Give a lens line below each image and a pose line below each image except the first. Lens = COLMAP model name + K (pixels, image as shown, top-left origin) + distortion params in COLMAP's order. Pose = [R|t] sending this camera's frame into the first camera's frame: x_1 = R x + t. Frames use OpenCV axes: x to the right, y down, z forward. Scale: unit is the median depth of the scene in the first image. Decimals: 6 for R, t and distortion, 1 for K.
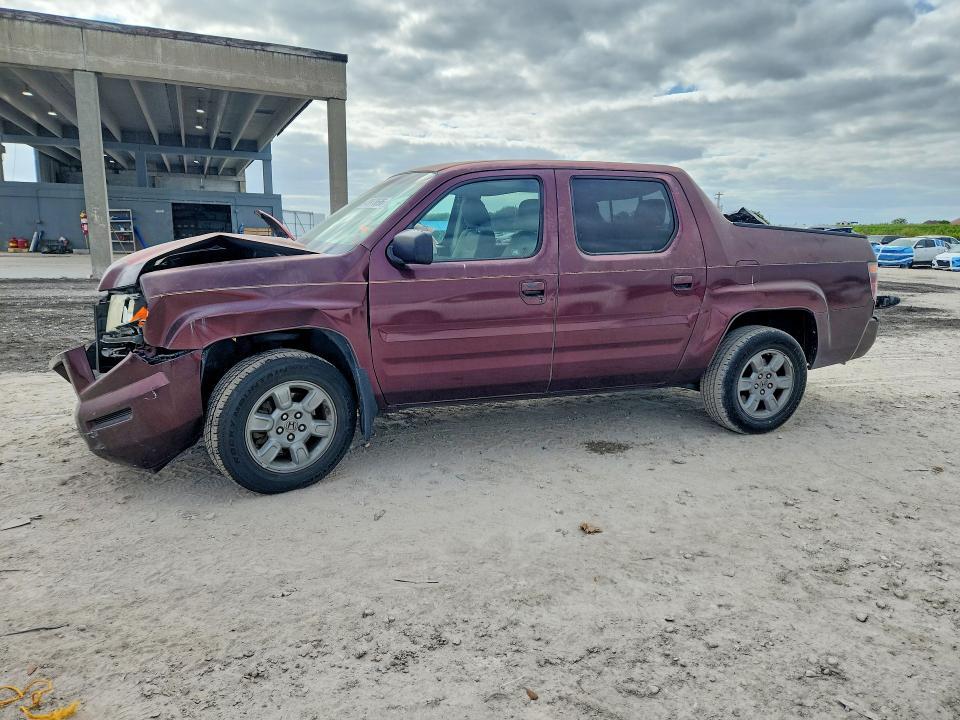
lens RADIAL K [[641.7, 0, 480.0], [0, 641.7, 360.0], [0, 0, 1]] dist [0.079491, -0.060485]
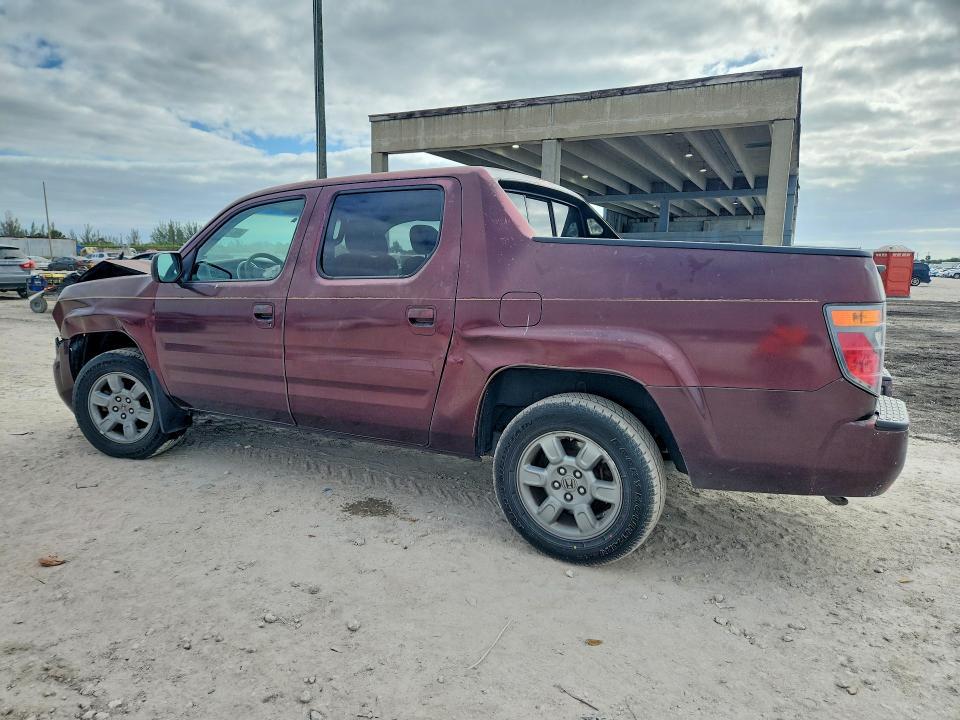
lens RADIAL K [[641.1, 0, 478.7], [0, 641.1, 380.9], [0, 0, 1]] dist [0.067235, -0.063397]
pose [[0.644044, 0.122715, -0.755082, 0.859871], [-0.145950, 0.988630, 0.036183, -0.076063], [0.750937, 0.086900, 0.654631, 0.515360]]
